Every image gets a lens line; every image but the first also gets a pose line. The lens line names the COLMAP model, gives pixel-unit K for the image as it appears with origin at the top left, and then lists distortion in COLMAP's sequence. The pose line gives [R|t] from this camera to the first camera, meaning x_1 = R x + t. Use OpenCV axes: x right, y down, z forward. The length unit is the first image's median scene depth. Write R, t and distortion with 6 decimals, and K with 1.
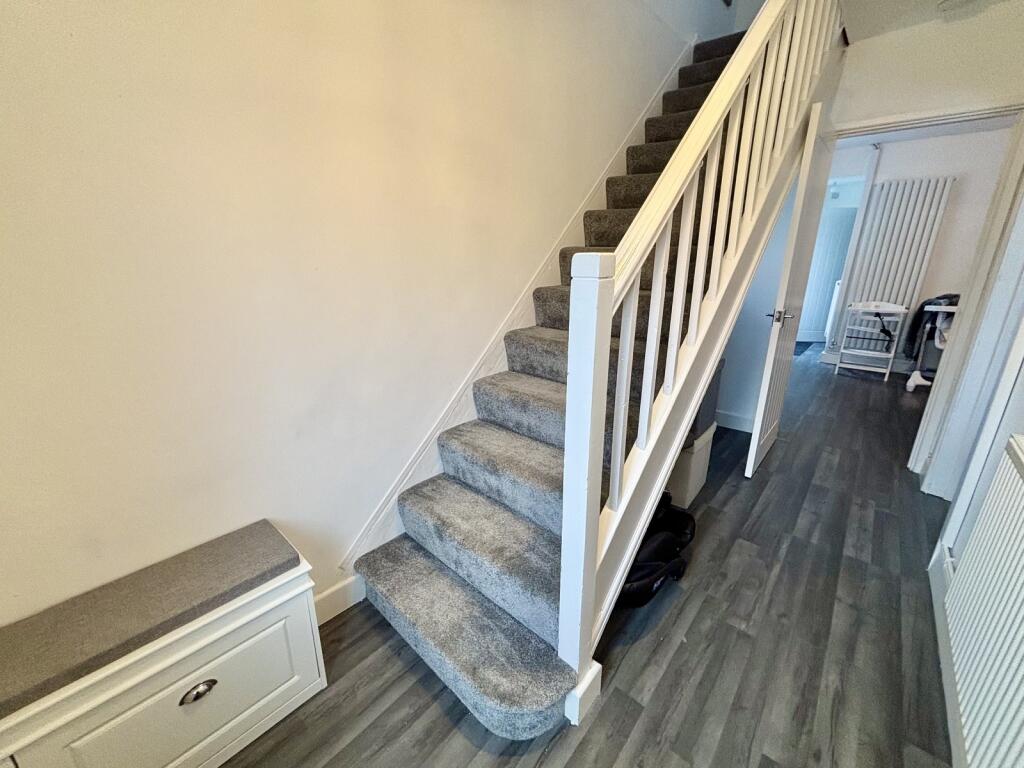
lens RADIAL K [[412.9, 0, 515.1], [0, 412.9, 384.5], [0, 0, 1]] dist [-0.001169, 0.001501]
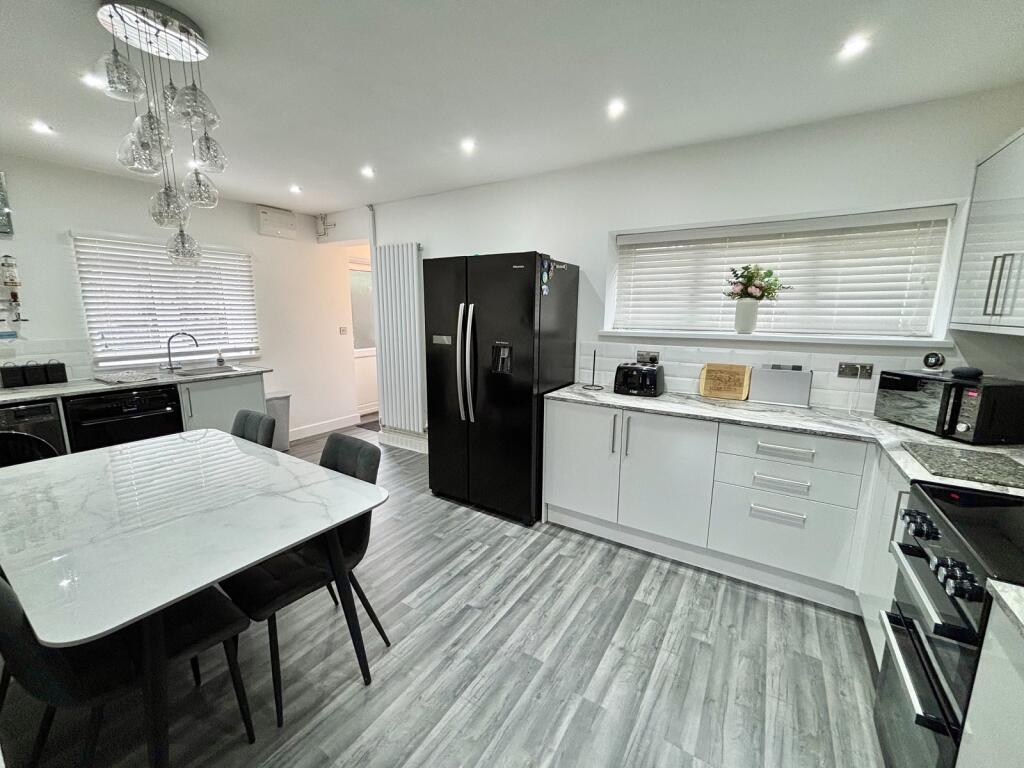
lens RADIAL K [[412.9, 0, 512.6], [0, 412.9, 385.5], [0, 0, 1]] dist [-0.001169, 0.001501]
pose [[0.987796, -0.016207, 0.154910, -0.189065], [0.037205, 0.990333, -0.133629, -0.014098], [-0.151247, 0.137762, 0.978849, -0.222398]]
